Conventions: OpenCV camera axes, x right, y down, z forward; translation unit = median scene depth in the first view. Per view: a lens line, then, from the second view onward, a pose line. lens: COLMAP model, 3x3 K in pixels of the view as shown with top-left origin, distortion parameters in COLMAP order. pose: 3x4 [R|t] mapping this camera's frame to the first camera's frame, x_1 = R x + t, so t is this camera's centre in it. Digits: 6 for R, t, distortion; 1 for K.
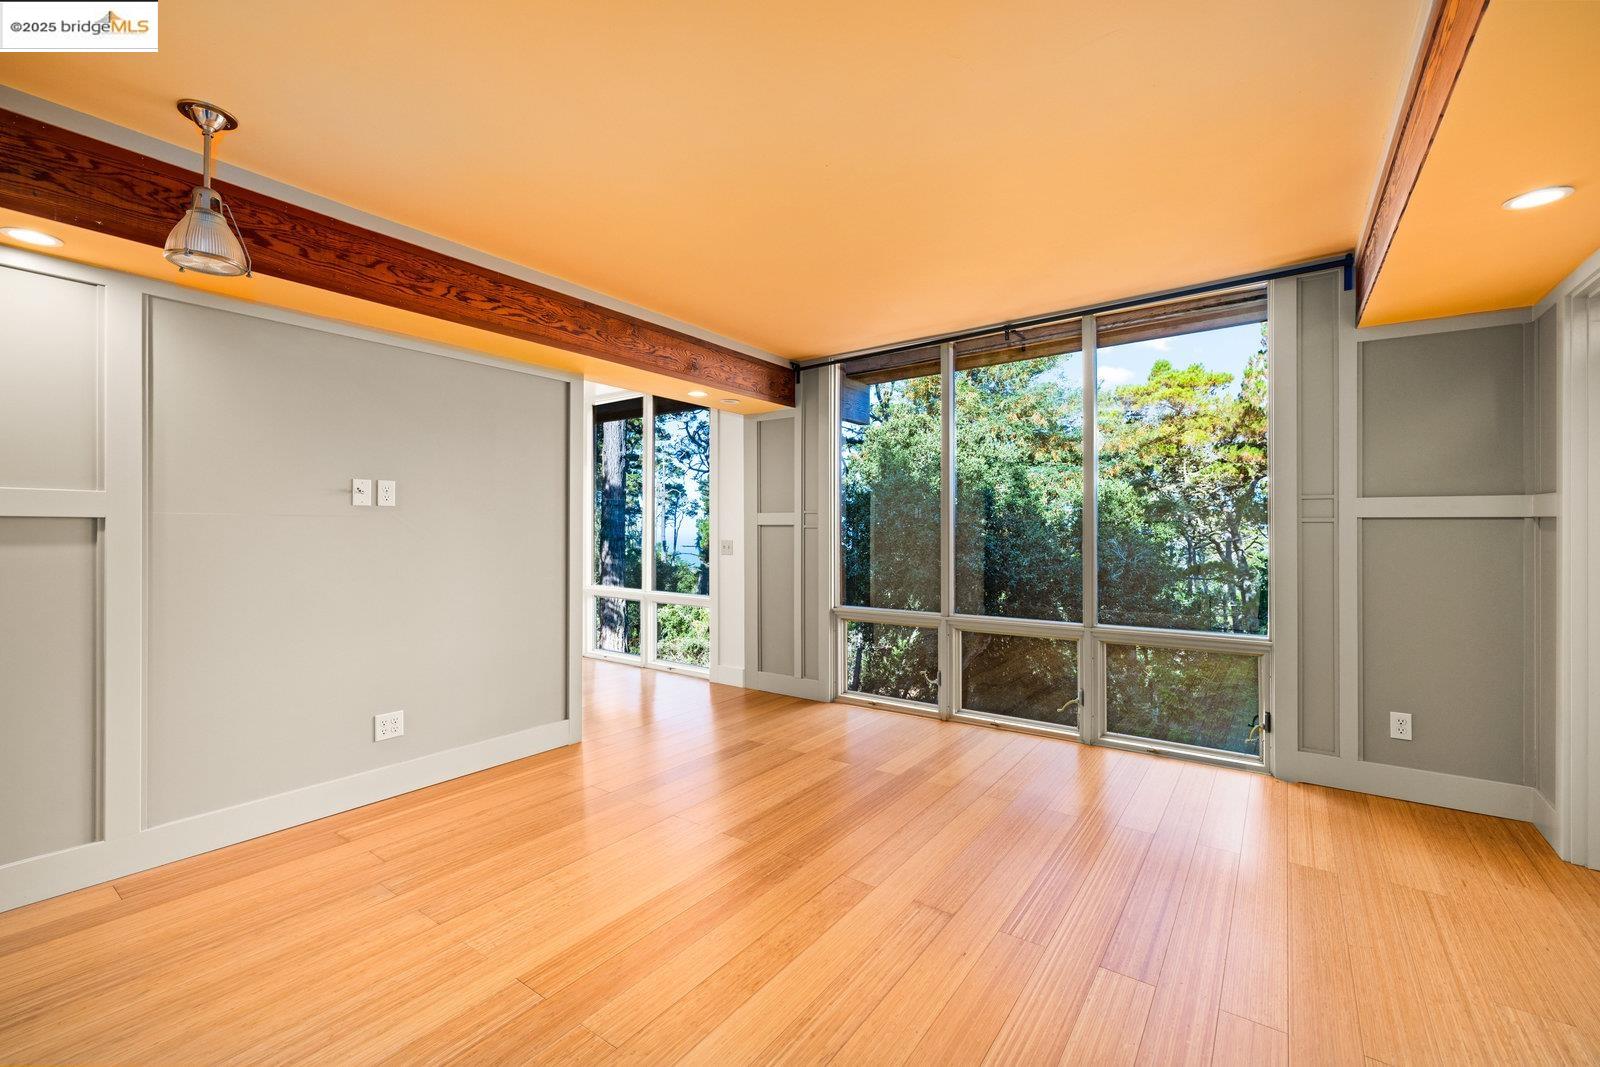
lens RADIAL K [[678.5, 0, 799.8], [0, 678.5, 529.2], [0, 0, 1]] dist [-0.000455, -0.000040]
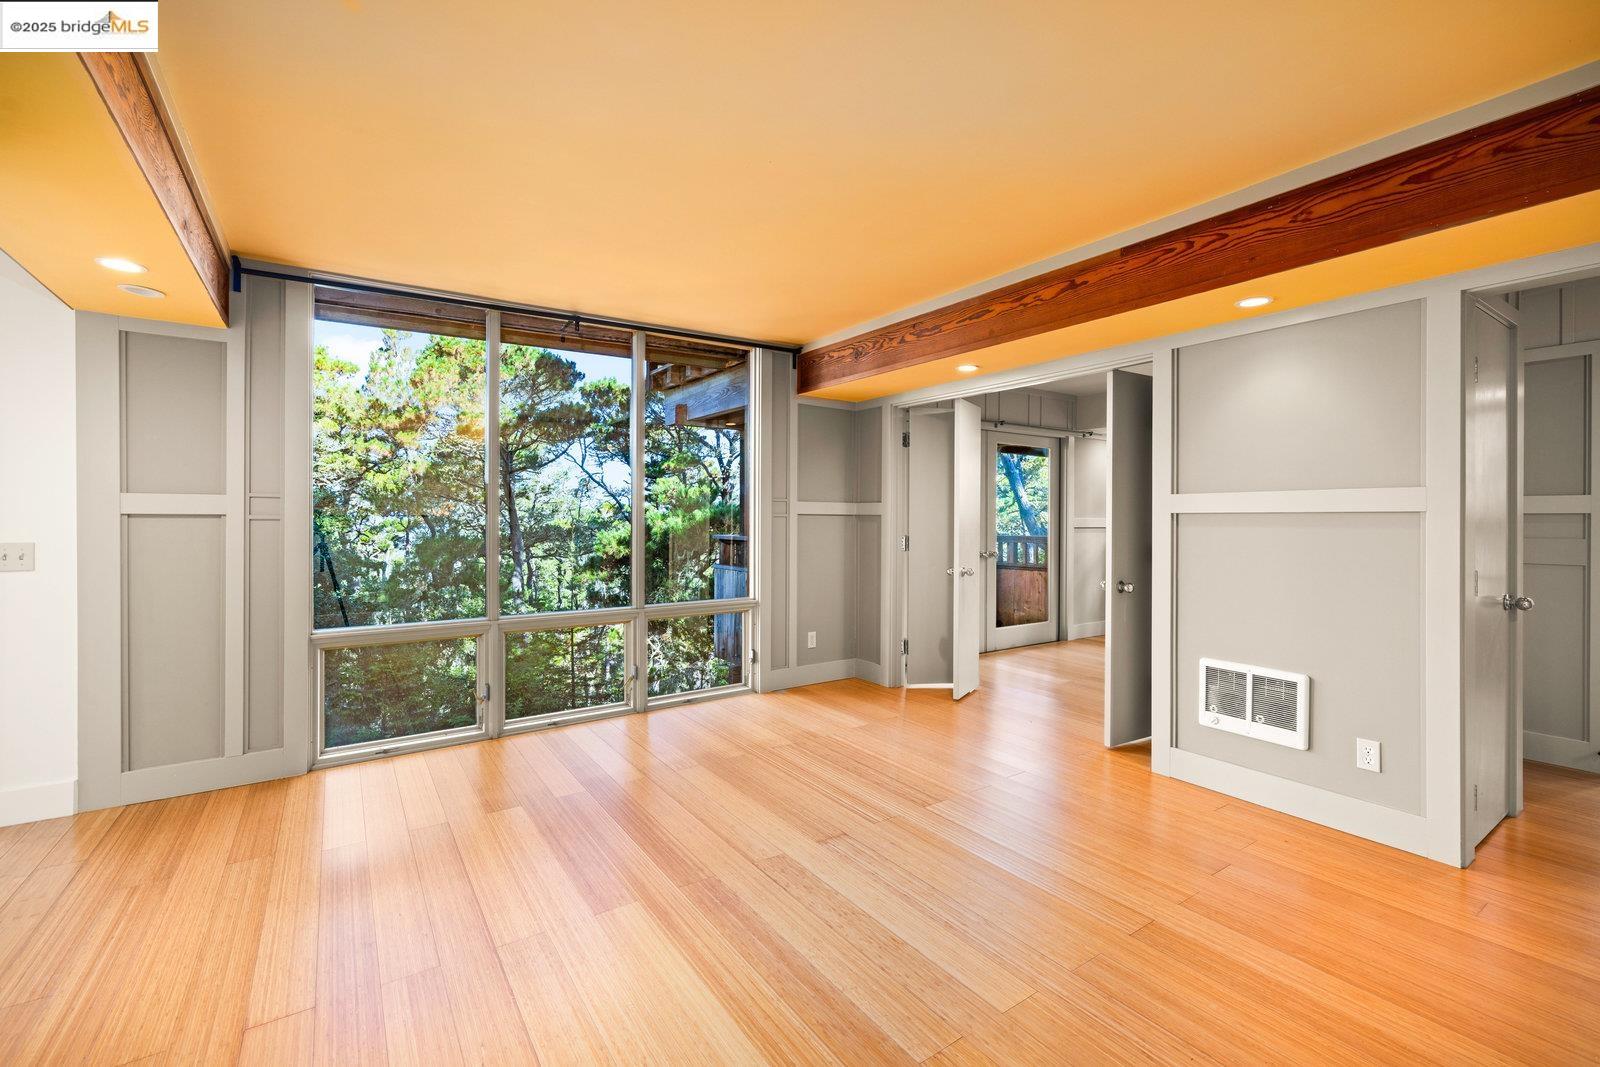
lens RADIAL K [[678.5, 0, 799.8], [0, 678.5, 529.2], [0, 0, 1]] dist [-0.000455, -0.000040]
pose [[0.336823, -0.010179, 0.941513, -0.641238], [-0.001087, 0.999937, 0.011200, -0.000679], [-0.941567, -0.004796, 0.336791, 0.440789]]
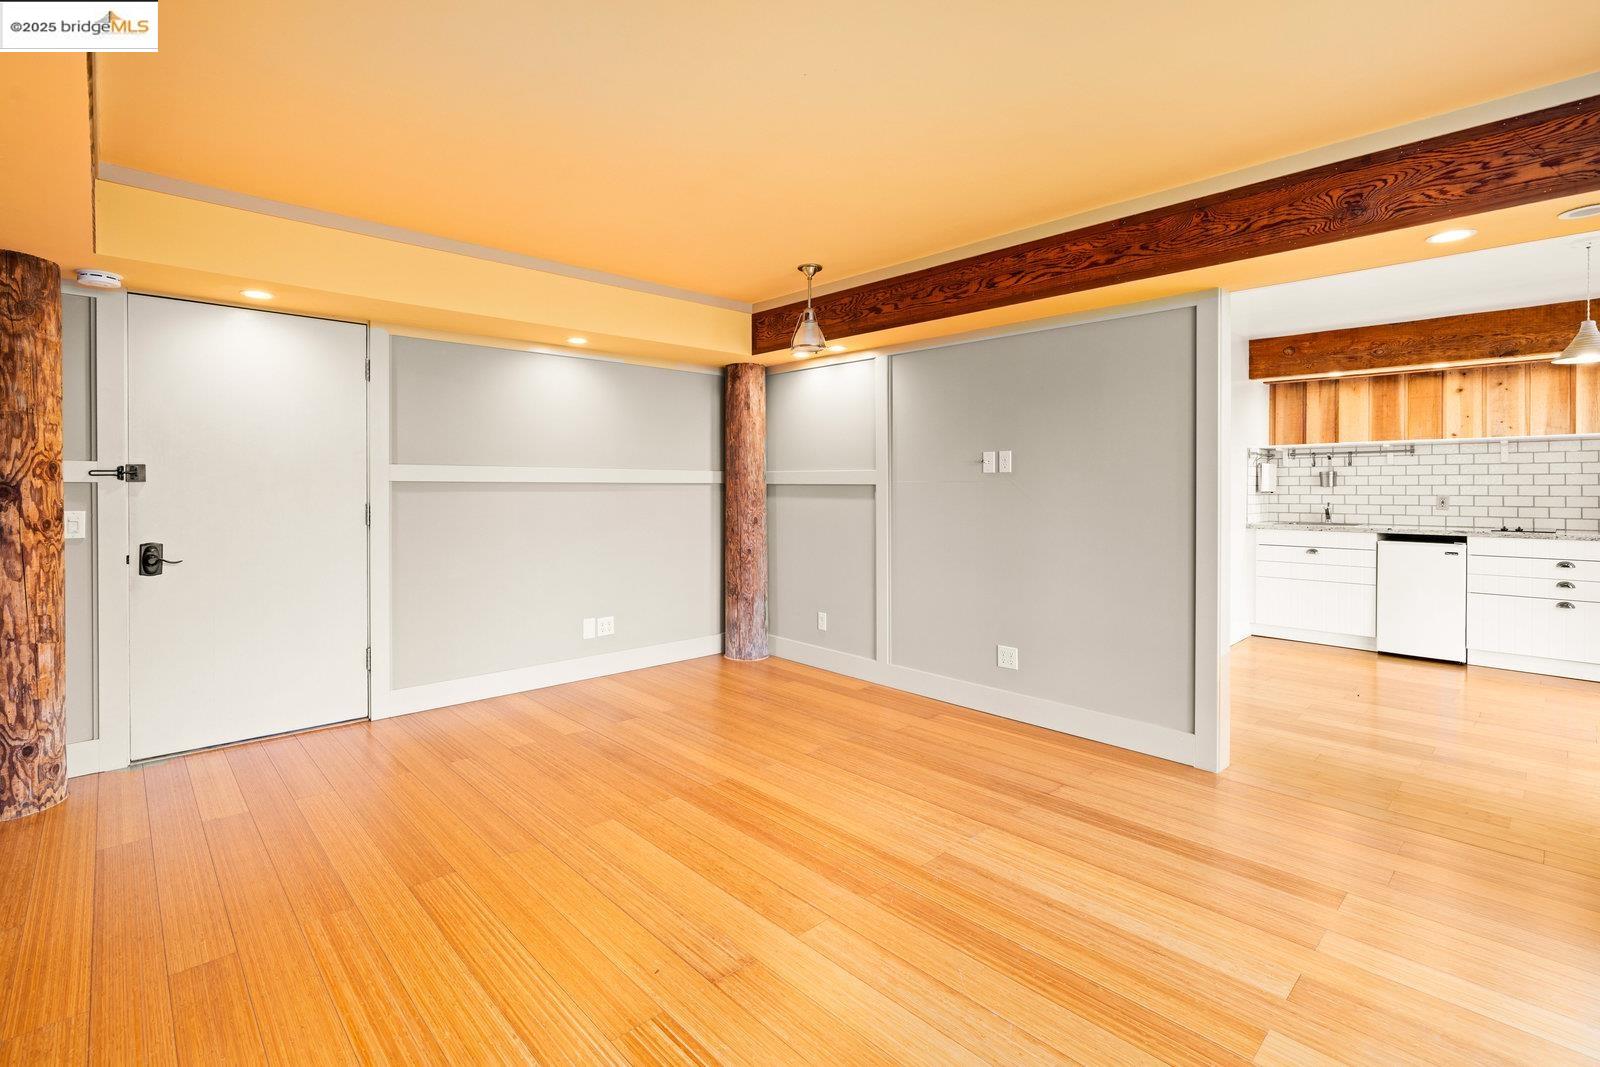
lens RADIAL K [[729.1, 0, 778.5], [0, 729.1, 493.1], [0, 0, 1]] dist [-0.002194, -0.000325]
pose [[-0.204916, 0.007512, -0.978751, 0.689801], [-0.002100, 0.999965, 0.008114, -0.006709], [0.978777, 0.003718, -0.204893, 0.828361]]
